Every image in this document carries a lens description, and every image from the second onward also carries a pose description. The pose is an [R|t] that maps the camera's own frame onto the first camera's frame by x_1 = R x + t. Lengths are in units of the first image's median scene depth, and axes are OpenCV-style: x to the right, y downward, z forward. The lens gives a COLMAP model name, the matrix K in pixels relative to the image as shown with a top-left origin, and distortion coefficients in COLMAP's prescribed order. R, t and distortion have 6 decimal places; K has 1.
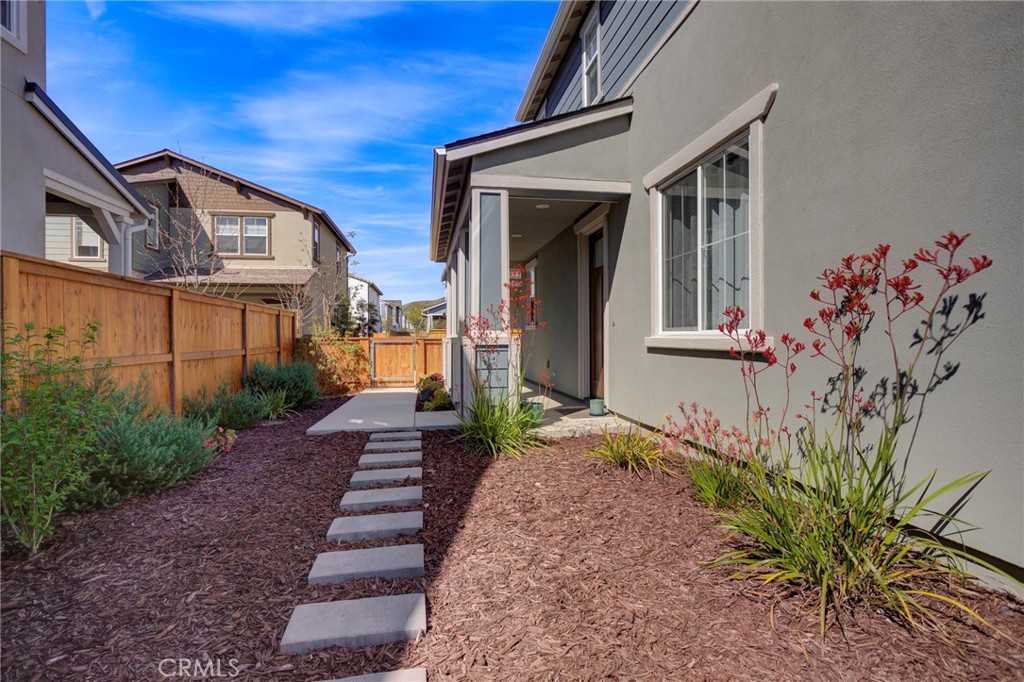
lens RADIAL K [[504.9, 0, 512.0], [0, 504.9, 341.0], [0, 0, 1]] dist [-0.009411, 0.001365]
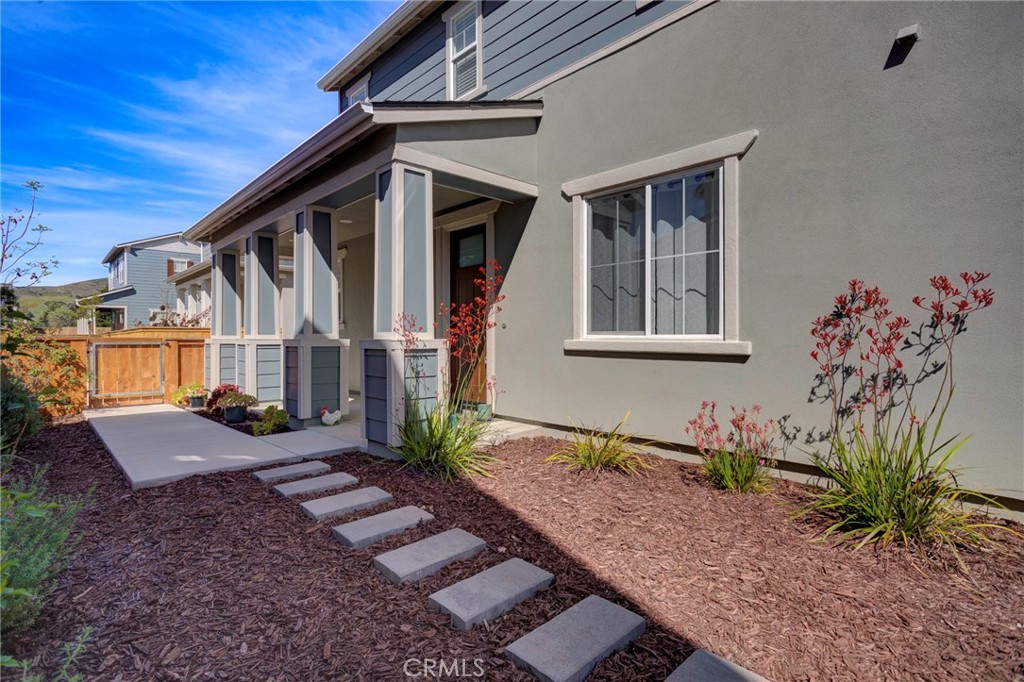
lens RADIAL K [[504.9, 0, 512.0], [0, 504.9, 341.0], [0, 0, 1]] dist [-0.009411, 0.001365]
pose [[0.833430, -0.001214, 0.552623, -0.480610], [0.000082, 0.999998, 0.002073, -0.009709], [-0.552625, -0.001682, 0.833429, 0.249501]]
